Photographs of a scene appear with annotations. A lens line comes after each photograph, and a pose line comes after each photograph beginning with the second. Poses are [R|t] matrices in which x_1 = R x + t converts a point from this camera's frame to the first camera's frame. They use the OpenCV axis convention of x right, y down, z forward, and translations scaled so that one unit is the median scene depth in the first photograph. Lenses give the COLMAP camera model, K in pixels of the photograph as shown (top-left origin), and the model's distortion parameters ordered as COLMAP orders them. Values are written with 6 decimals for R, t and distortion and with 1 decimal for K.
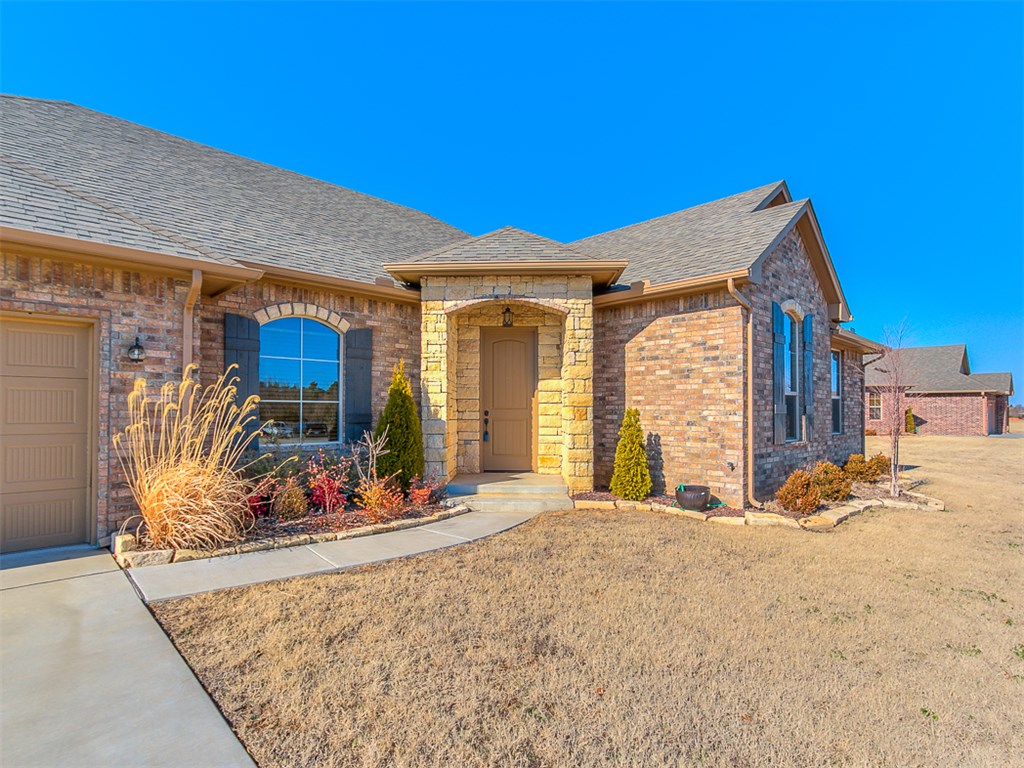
lens RADIAL K [[524.6, 0, 490.2], [0, 524.6, 395.5], [0, 0, 1]] dist [0.002104, 0.000570]
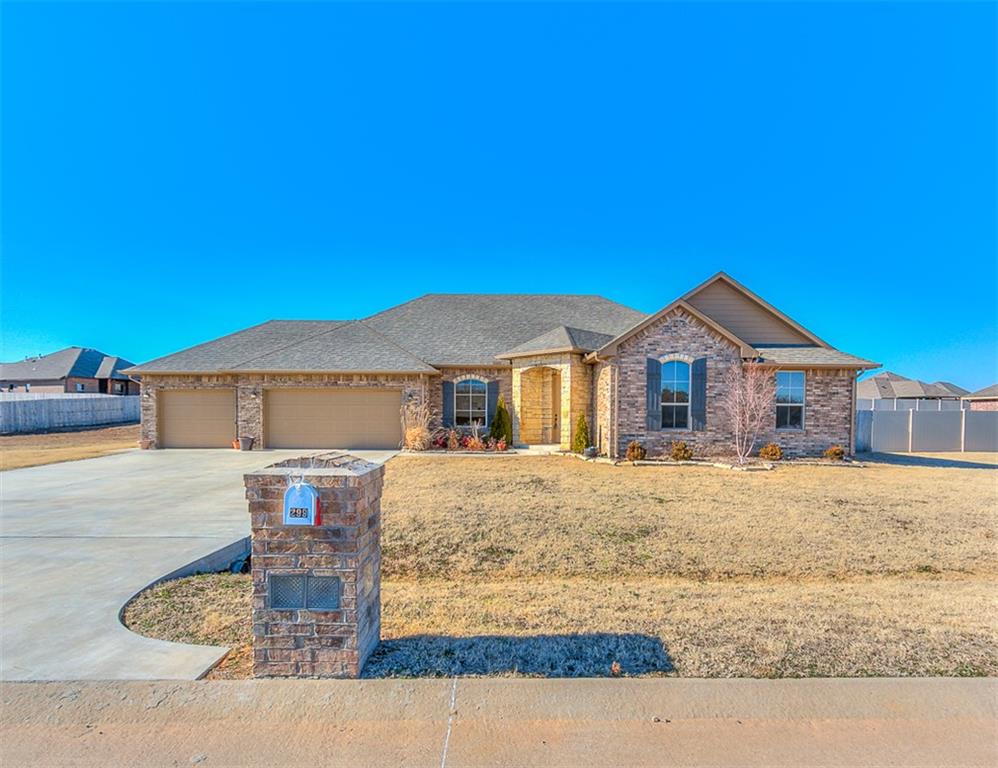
lens RADIAL K [[509.5, 0, 500.5], [0, 509.5, 408.8], [0, 0, 1]] dist [0.030248, 0.000099]
pose [[0.757114, -0.010554, -0.653197, 1.379302], [0.015731, 0.999874, 0.002078, -0.001507], [0.653093, -0.011849, 0.757185, -0.823093]]
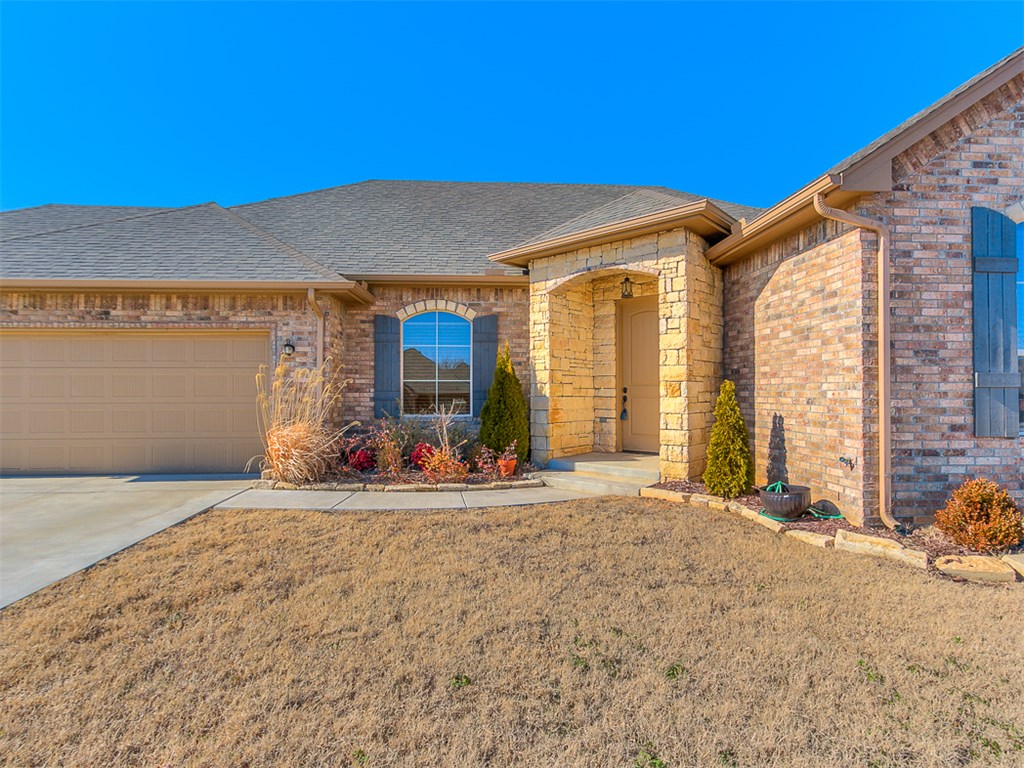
lens RADIAL K [[508.6, 0, 510.5], [0, 508.6, 374.6], [0, 0, 1]] dist [0.001762, 0.000906]
pose [[0.776415, -0.024736, -0.629736, 0.490845], [0.020889, 0.999690, -0.013513, 0.016245], [0.629875, -0.002662, 0.776692, 0.182282]]
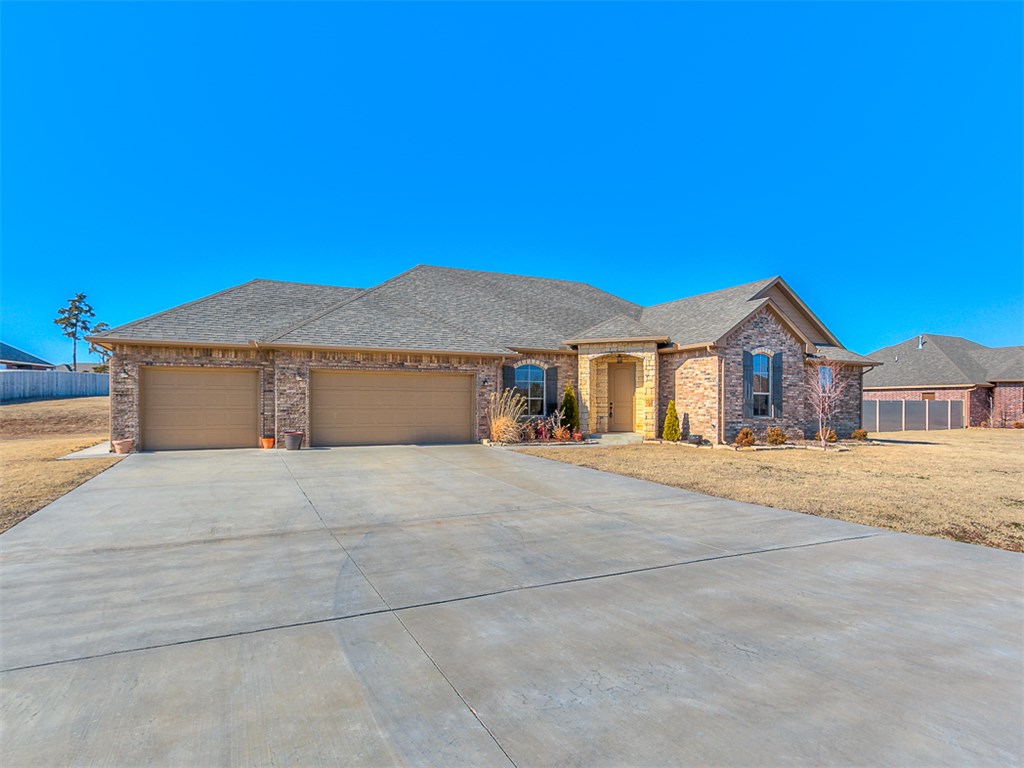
lens RADIAL K [[533.2, 0, 508.2], [0, 533.2, 385.3], [0, 0, 1]] dist [0.021677, 0.000392]
pose [[0.956756, -0.011197, -0.290675, 0.257662], [0.007811, 0.999887, -0.012806, -0.018486], [0.290786, 0.009982, 0.956736, -1.350725]]
